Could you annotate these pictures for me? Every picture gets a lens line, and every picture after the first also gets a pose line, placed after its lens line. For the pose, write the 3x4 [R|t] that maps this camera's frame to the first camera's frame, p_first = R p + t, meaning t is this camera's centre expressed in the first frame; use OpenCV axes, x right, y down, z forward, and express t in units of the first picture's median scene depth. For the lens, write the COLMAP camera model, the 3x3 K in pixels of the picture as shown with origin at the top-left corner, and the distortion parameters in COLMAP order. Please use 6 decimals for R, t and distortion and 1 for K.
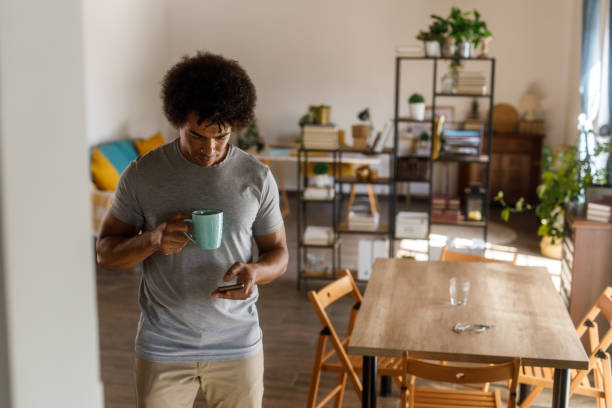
lens RADIAL K [[854.2, 0, 306.0], [0, 854.2, 204.0], [0, 0, 1]] dist [0.010425, 0.006774]
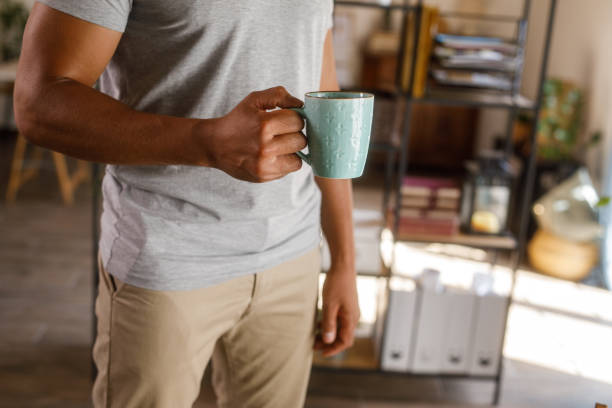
lens RADIAL K [[899.1, 0, 306.0], [0, 899.1, 204.0], [0, 0, 1]] dist [-0.007634, -0.040067]
pose [[0.978546, 0.015643, 0.205435, 0.001373], [-0.030505, 0.997124, 0.069378, -0.027318], [-0.203759, -0.074157, 0.976209, 0.548806]]
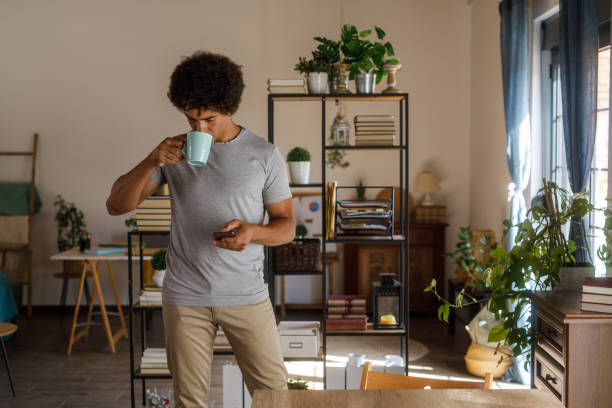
lens RADIAL K [[899.1, 0, 306.0], [0, 899.1, 204.0], [0, 0, 1]] dist [-0.007634, -0.040067]
pose [[0.986749, -0.020774, 0.160921, 0.016098], [0.043068, 0.989729, -0.136318, 0.016956], [-0.156437, 0.141442, 0.977508, 0.284982]]
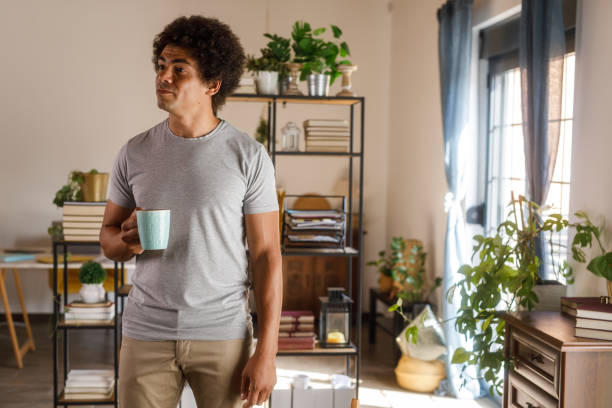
lens RADIAL K [[854.2, 0, 306.0], [0, 854.2, 204.0], [0, 0, 1]] dist [0.010425, 0.006774]
pose [[0.957171, -0.005226, 0.289477, -0.013209], [0.045861, 0.989951, -0.133767, -0.001533], [-0.285869, 0.141313, 0.947792, 0.376636]]
